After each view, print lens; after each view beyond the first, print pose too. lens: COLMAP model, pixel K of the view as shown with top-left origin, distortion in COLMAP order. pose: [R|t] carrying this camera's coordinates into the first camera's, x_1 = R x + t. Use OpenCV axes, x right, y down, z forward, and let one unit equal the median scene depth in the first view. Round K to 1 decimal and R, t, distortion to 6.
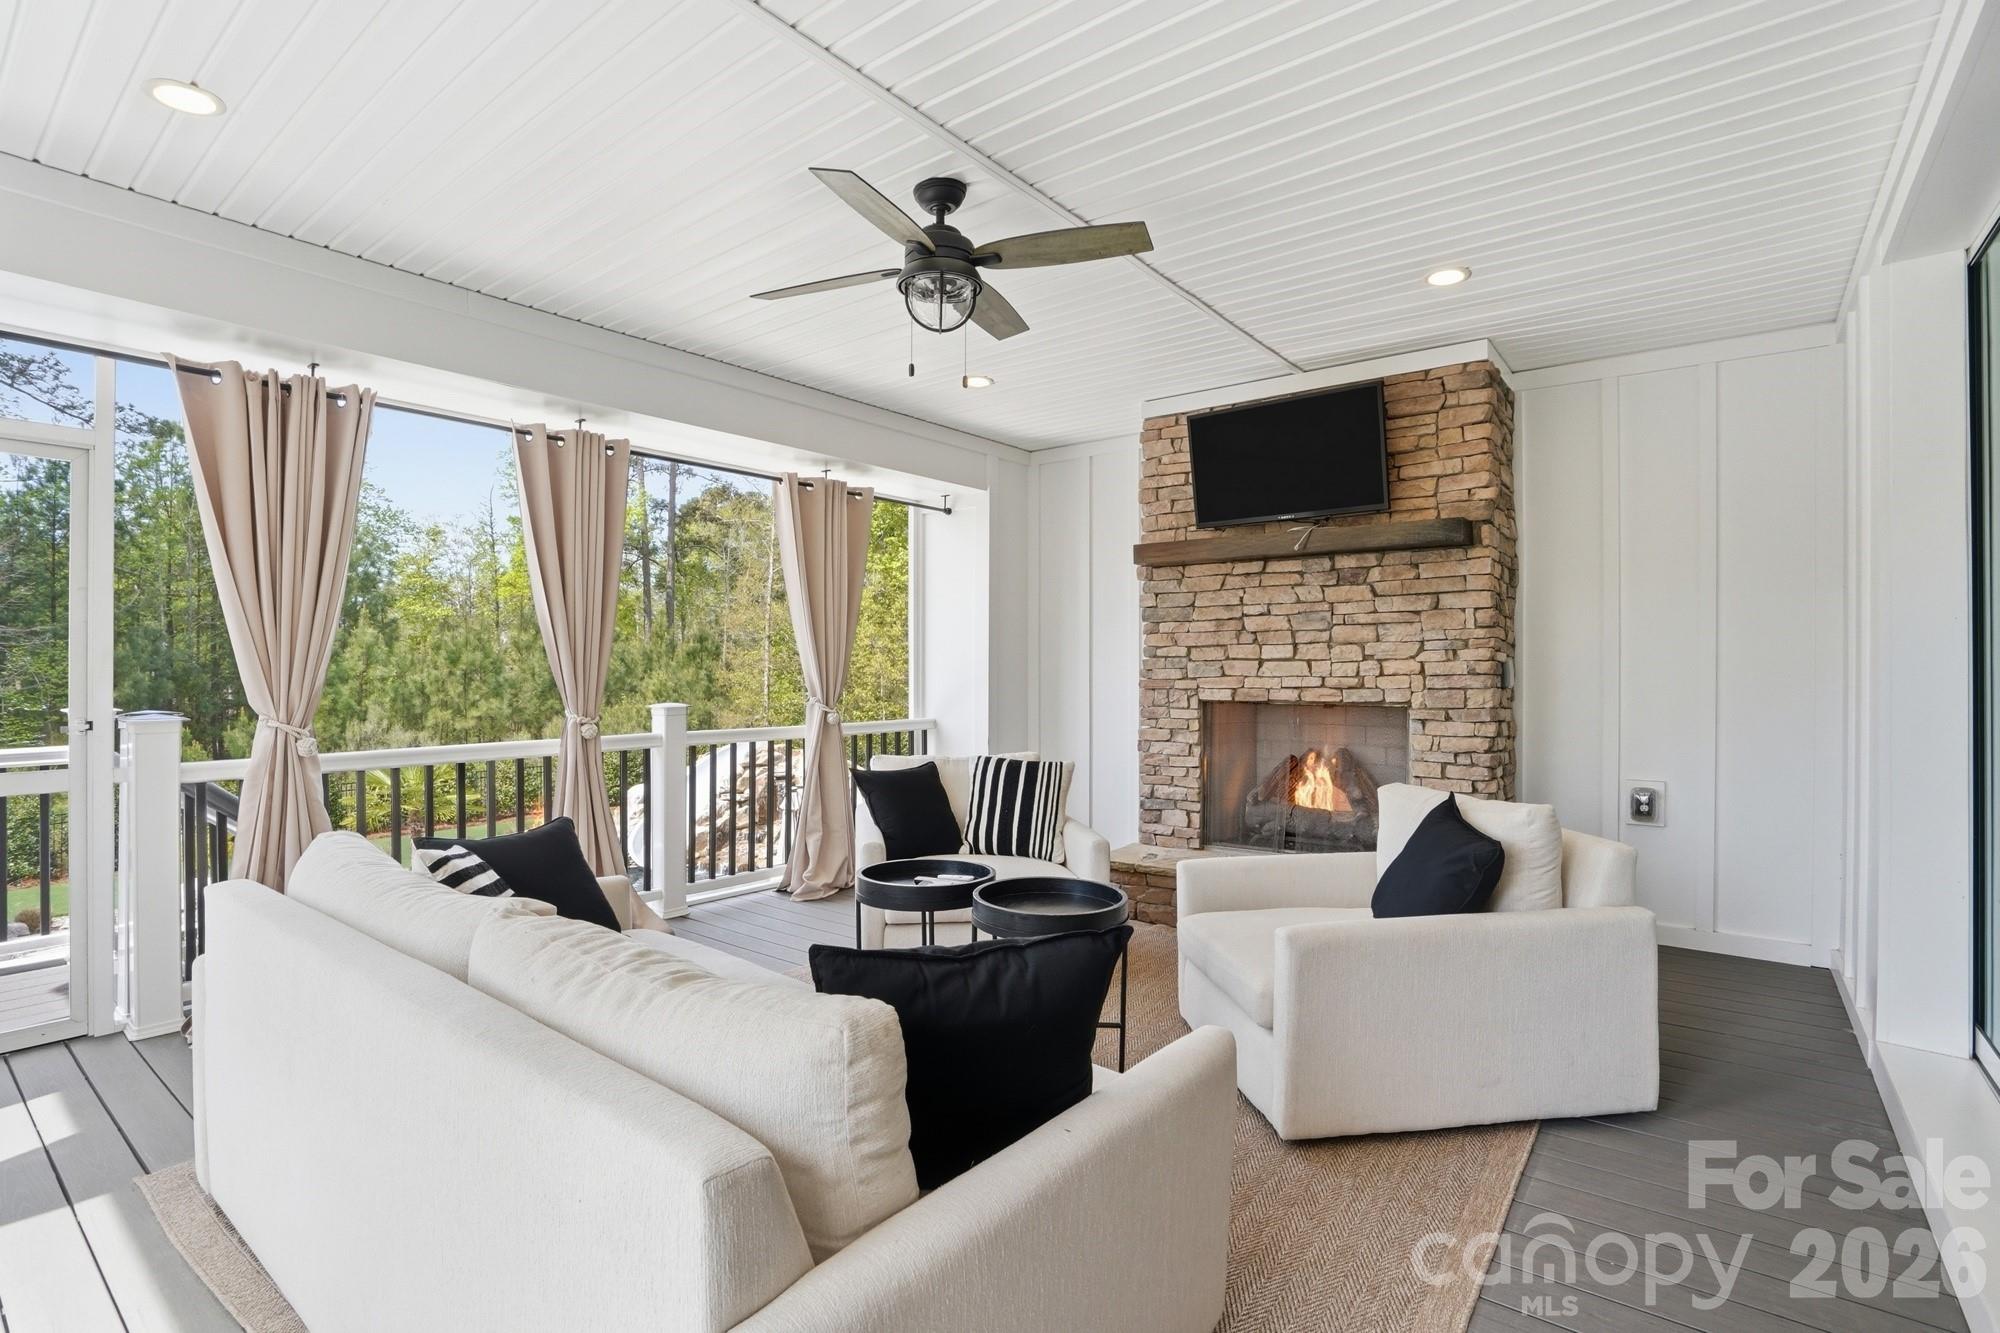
lens RADIAL K [[944.8, 0, 994.6], [0, 944.8, 671.2], [0, 0, 1]] dist [-0.048587, 0.016088]
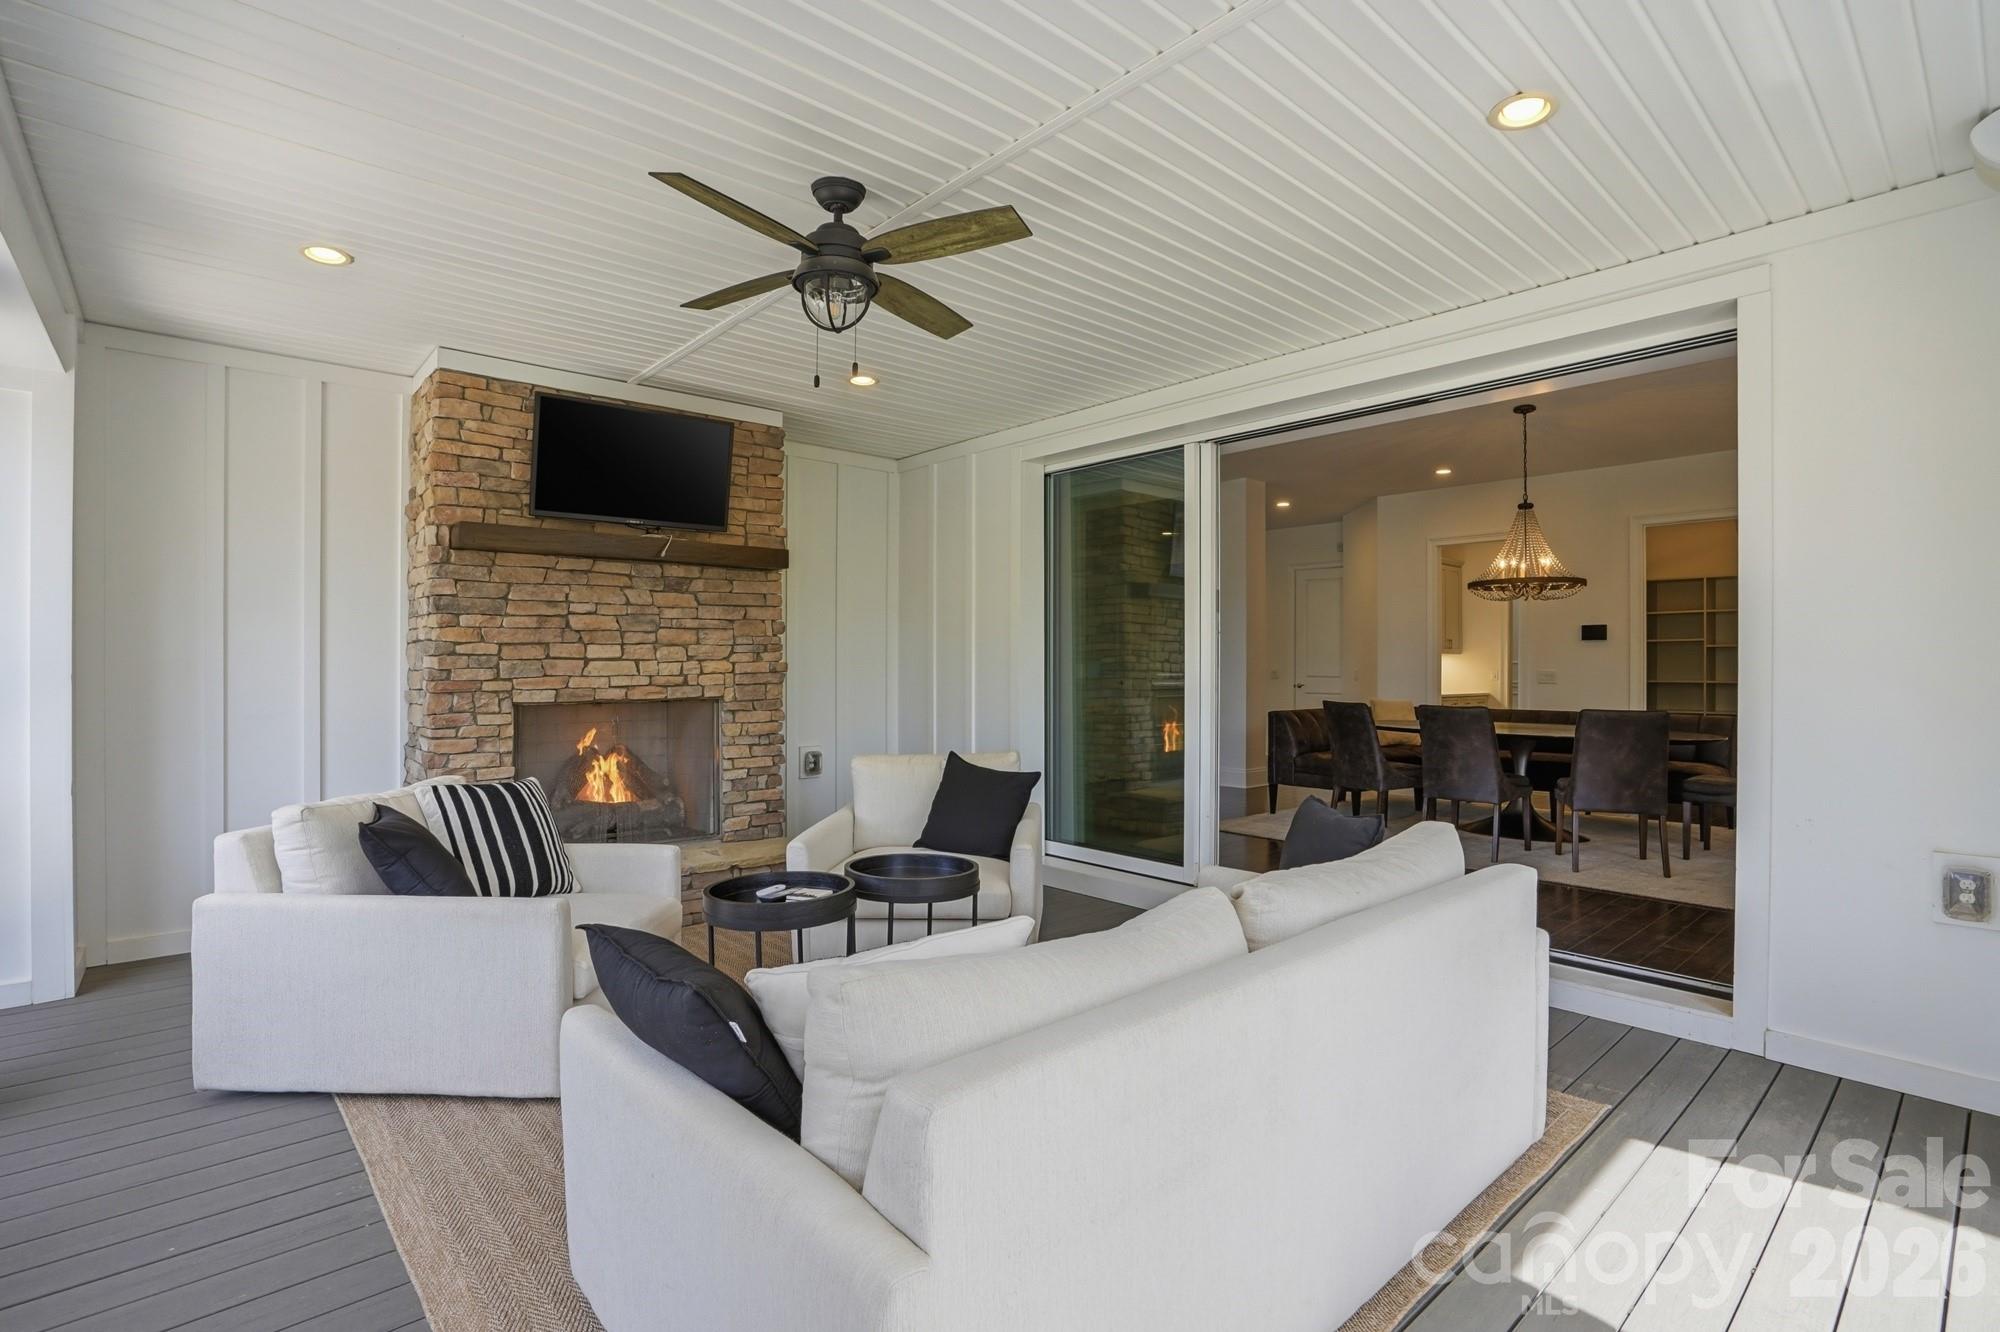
lens RADIAL K [[942.0, 0, 1011.4], [0, 942.0, 669.3], [0, 0, 1]] dist [-0.028516, -0.000256]
pose [[0.198364, -0.005249, 0.980114, -0.613798], [0.001280, 0.999986, 0.005097, -0.006194], [-0.980128, 0.000243, 0.198368, 0.384639]]
